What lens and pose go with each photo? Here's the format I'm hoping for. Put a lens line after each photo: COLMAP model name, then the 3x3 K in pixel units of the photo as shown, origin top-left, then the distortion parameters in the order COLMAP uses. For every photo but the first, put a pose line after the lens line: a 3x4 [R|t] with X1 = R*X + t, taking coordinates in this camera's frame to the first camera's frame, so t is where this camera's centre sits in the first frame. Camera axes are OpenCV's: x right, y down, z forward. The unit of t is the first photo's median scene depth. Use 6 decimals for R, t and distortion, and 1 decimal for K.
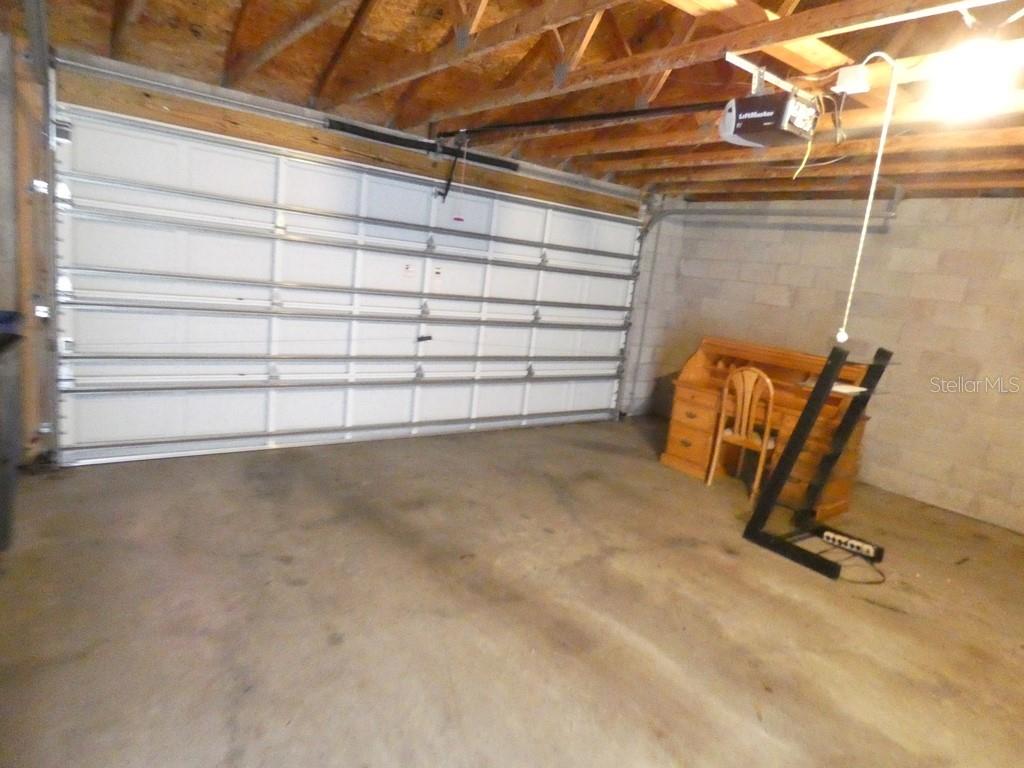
lens RADIAL K [[614.1, 0, 501.6], [0, 614.1, 380.3], [0, 0, 1]] dist [0.008375, 0.002831]
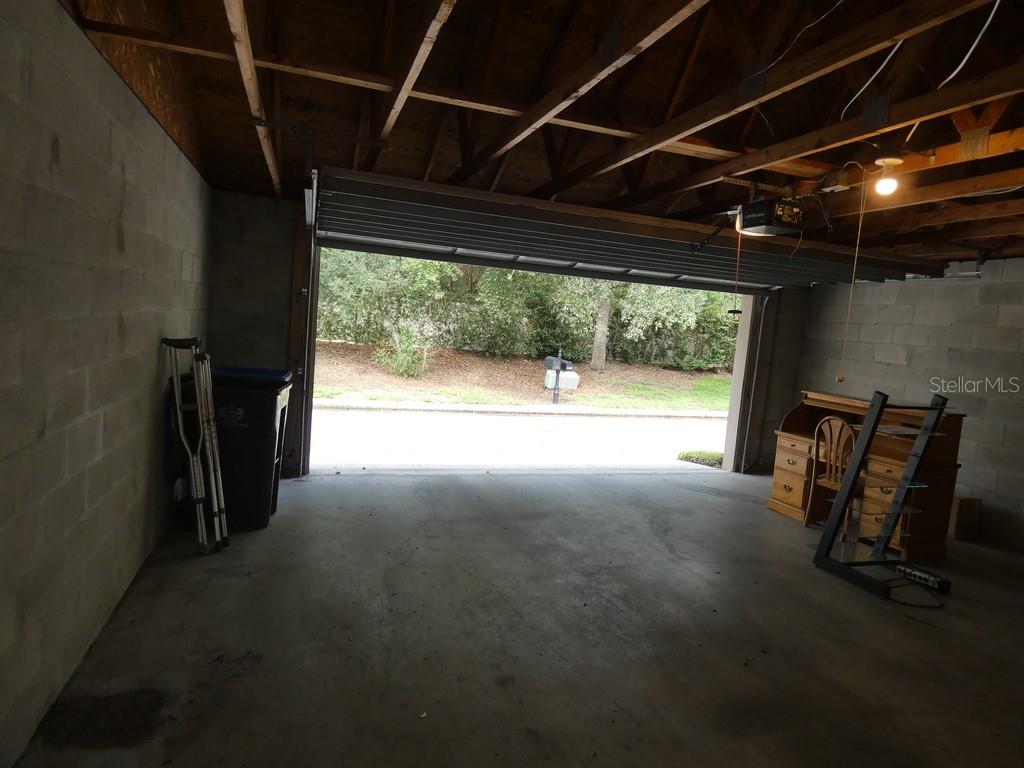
lens RADIAL K [[600.8, 0, 512.0], [0, 600.8, 384.0], [0, 0, 1]] dist [-0.002125, 0.002320]
pose [[0.955402, -0.002476, -0.295297, 0.185783], [-0.030381, 0.993835, -0.106627, 0.060690], [0.293740, 0.110843, 0.949437, -0.237196]]
